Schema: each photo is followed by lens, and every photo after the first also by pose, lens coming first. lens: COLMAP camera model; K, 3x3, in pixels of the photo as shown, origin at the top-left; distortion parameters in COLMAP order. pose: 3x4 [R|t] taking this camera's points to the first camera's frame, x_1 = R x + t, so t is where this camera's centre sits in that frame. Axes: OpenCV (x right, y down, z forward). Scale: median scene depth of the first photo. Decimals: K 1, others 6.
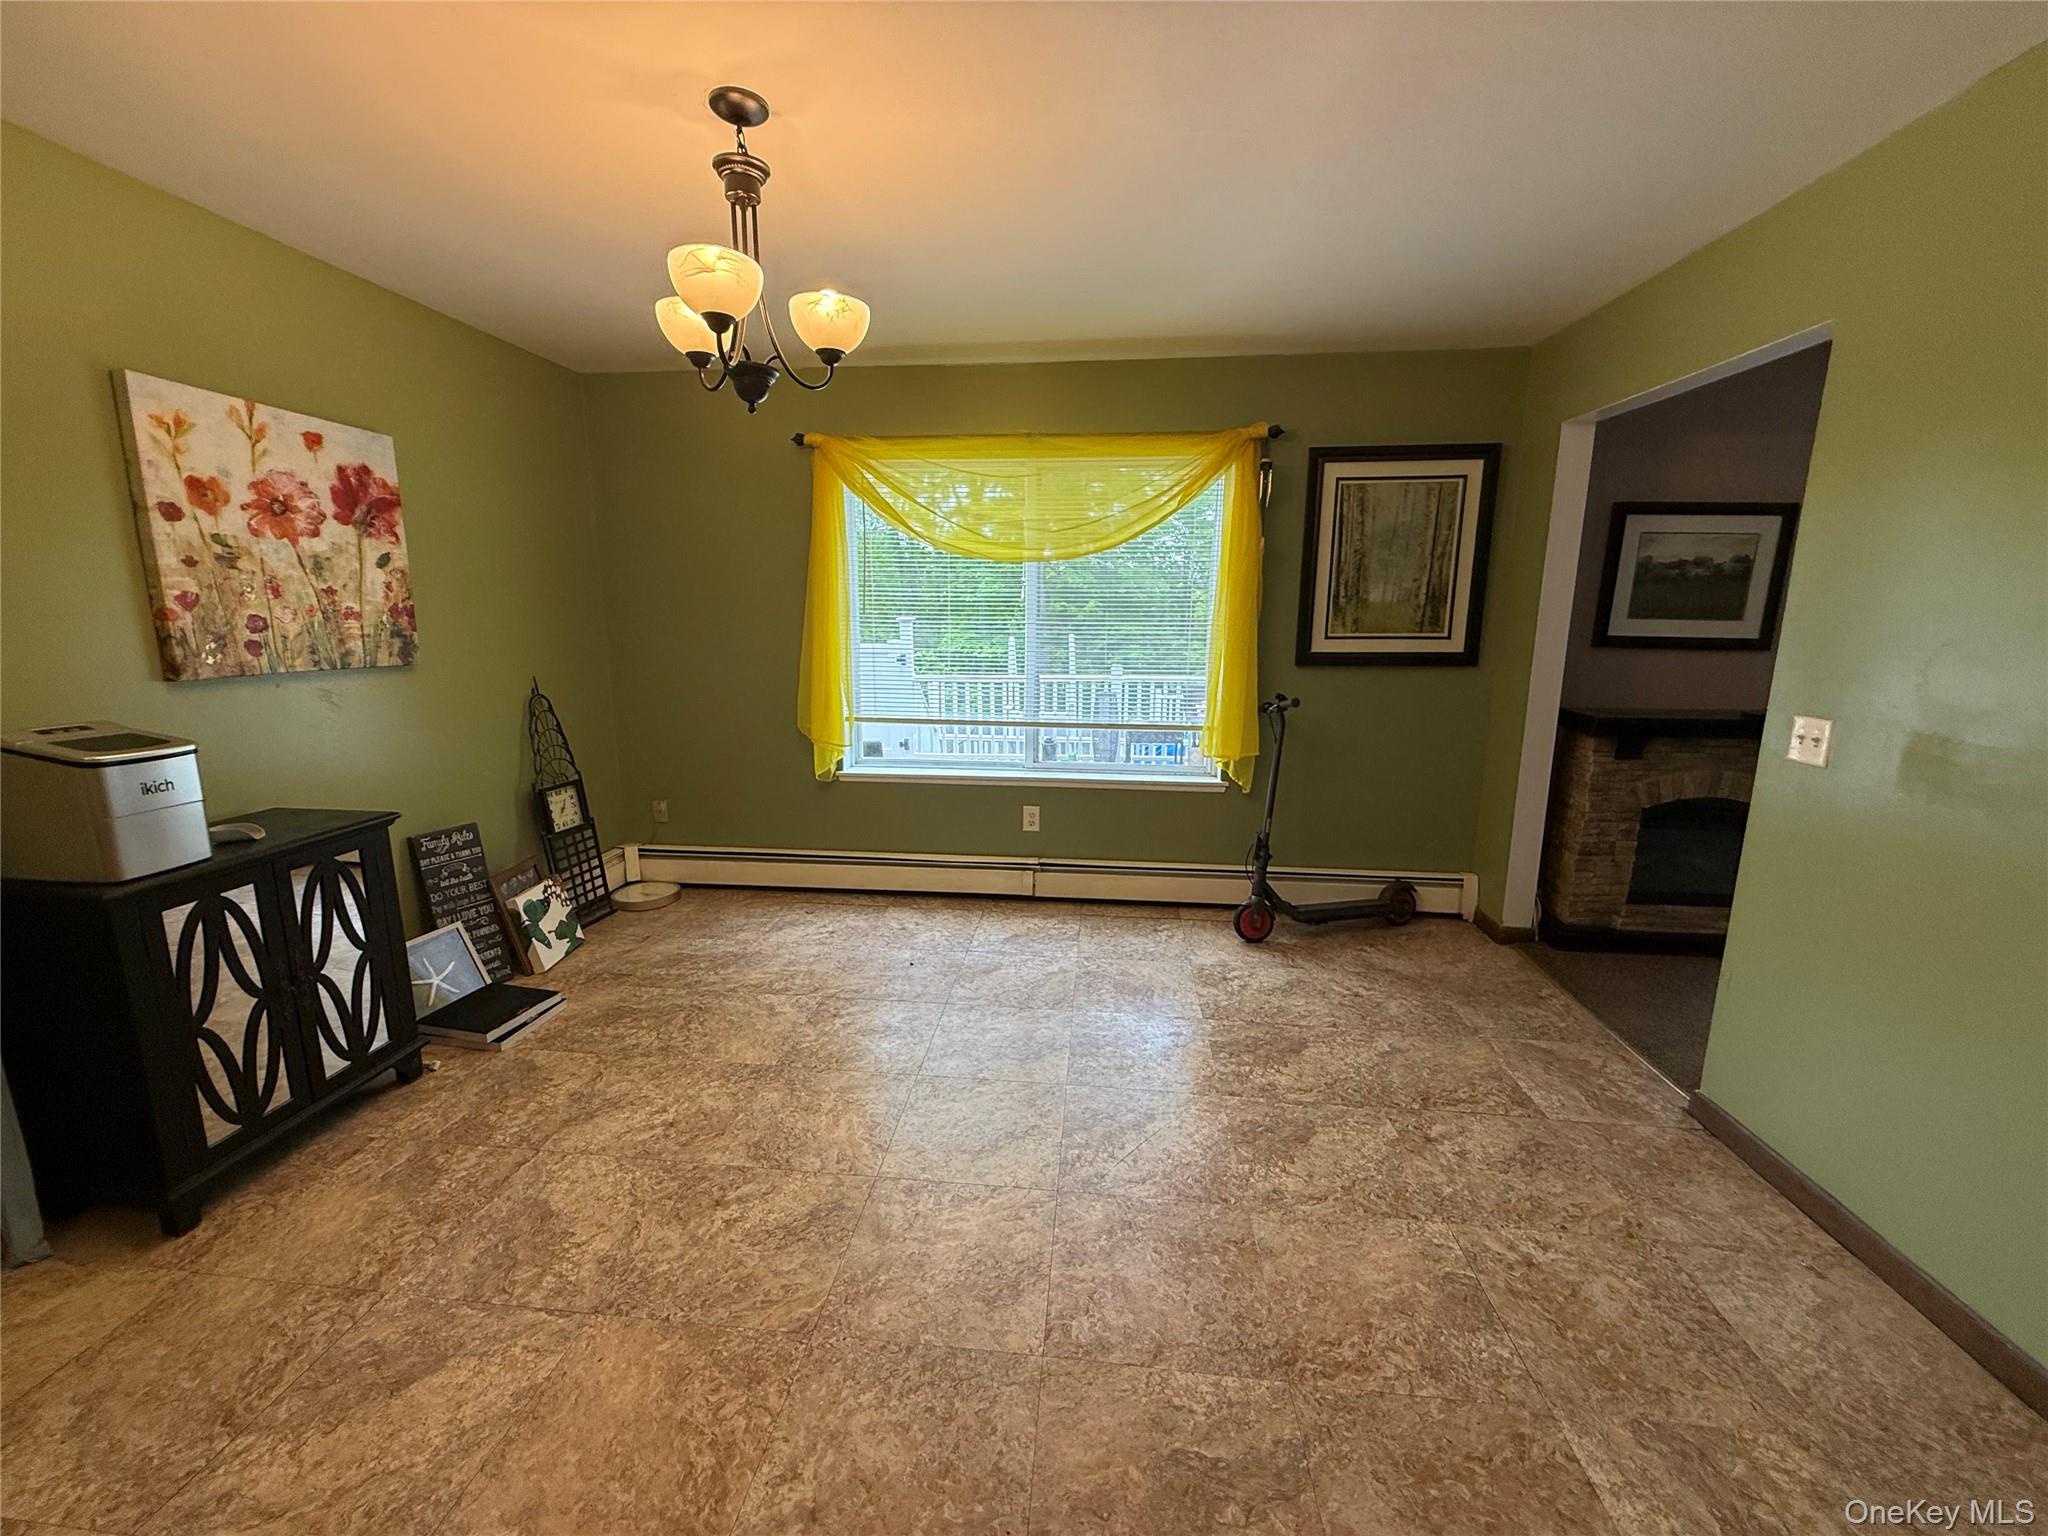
lens RADIAL K [[817.3, 0, 1021.3], [0, 817.3, 770.3], [0, 0, 1]] dist [0.002072, 0.000127]
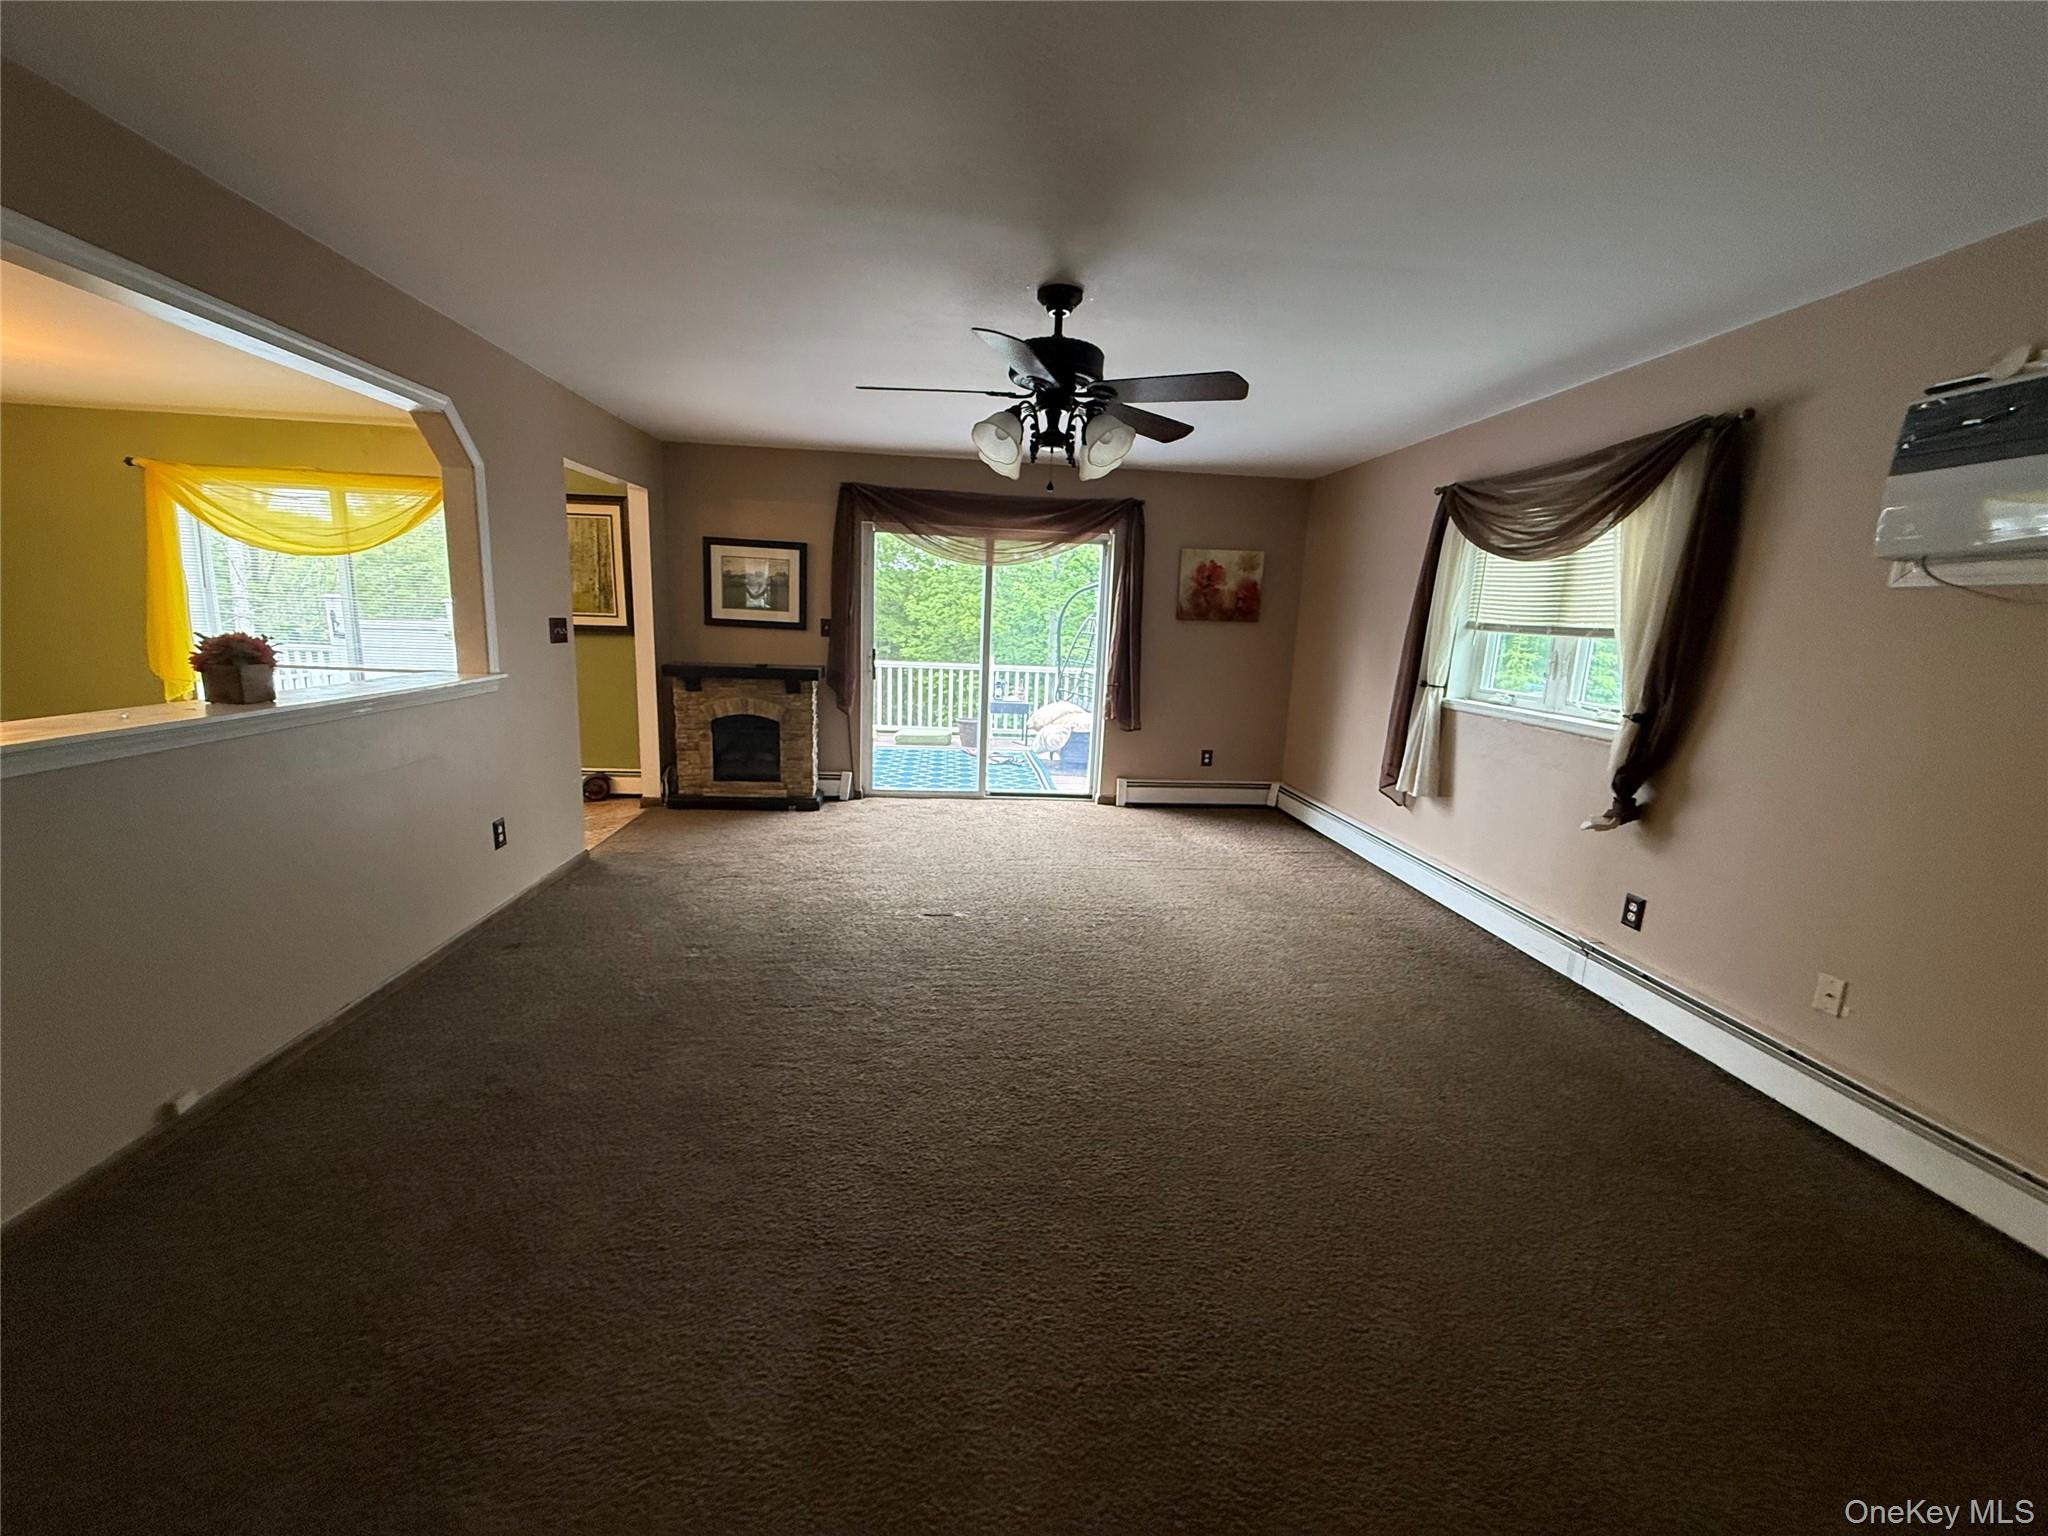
lens RADIAL K [[819.8, 0, 1021.4], [0, 819.8, 768.5], [0, 0, 1]] dist [0.002156, 0.000194]
pose [[0.981267, -0.003327, 0.192622, 1.003326], [0.003004, 0.999994, 0.001970, 0.133372], [-0.192627, -0.001355, 0.981271, -0.721363]]
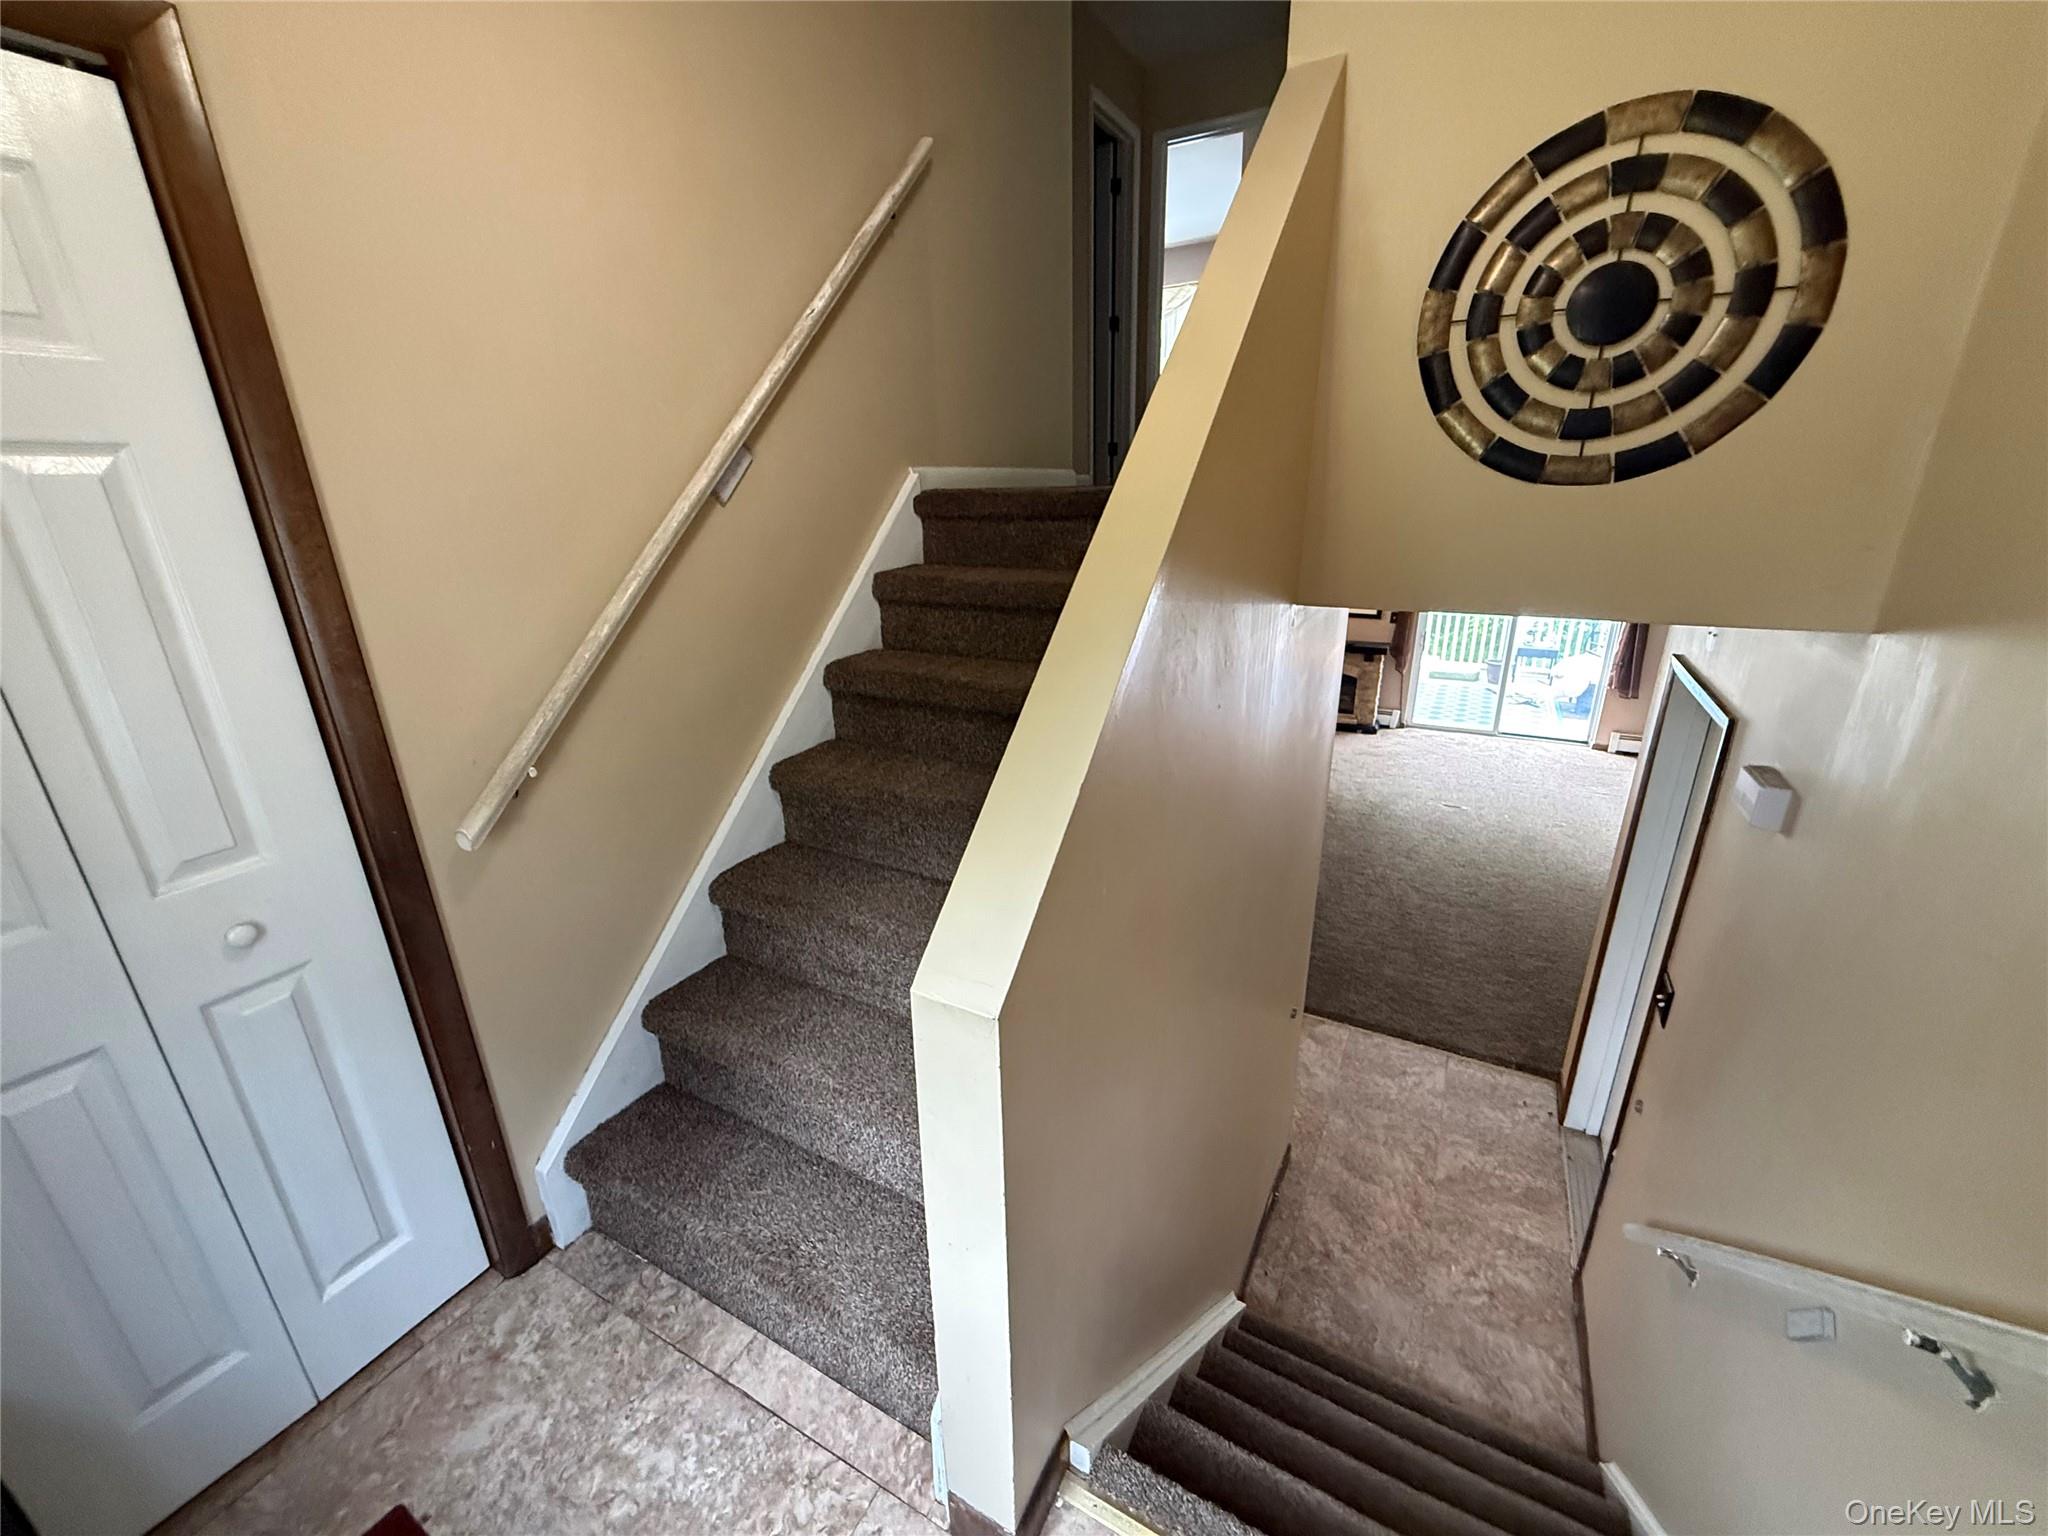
lens RADIAL K [[817.3, 0, 1017.5], [0, 817.3, 765.9], [0, 0, 1]] dist [0.002072, 0.000127]
pose [[0.917807, 0.104026, -0.383157, 0.903935], [-0.047619, 0.986941, 0.153885, 0.000636], [0.394161, -0.122991, 0.910774, -1.679103]]
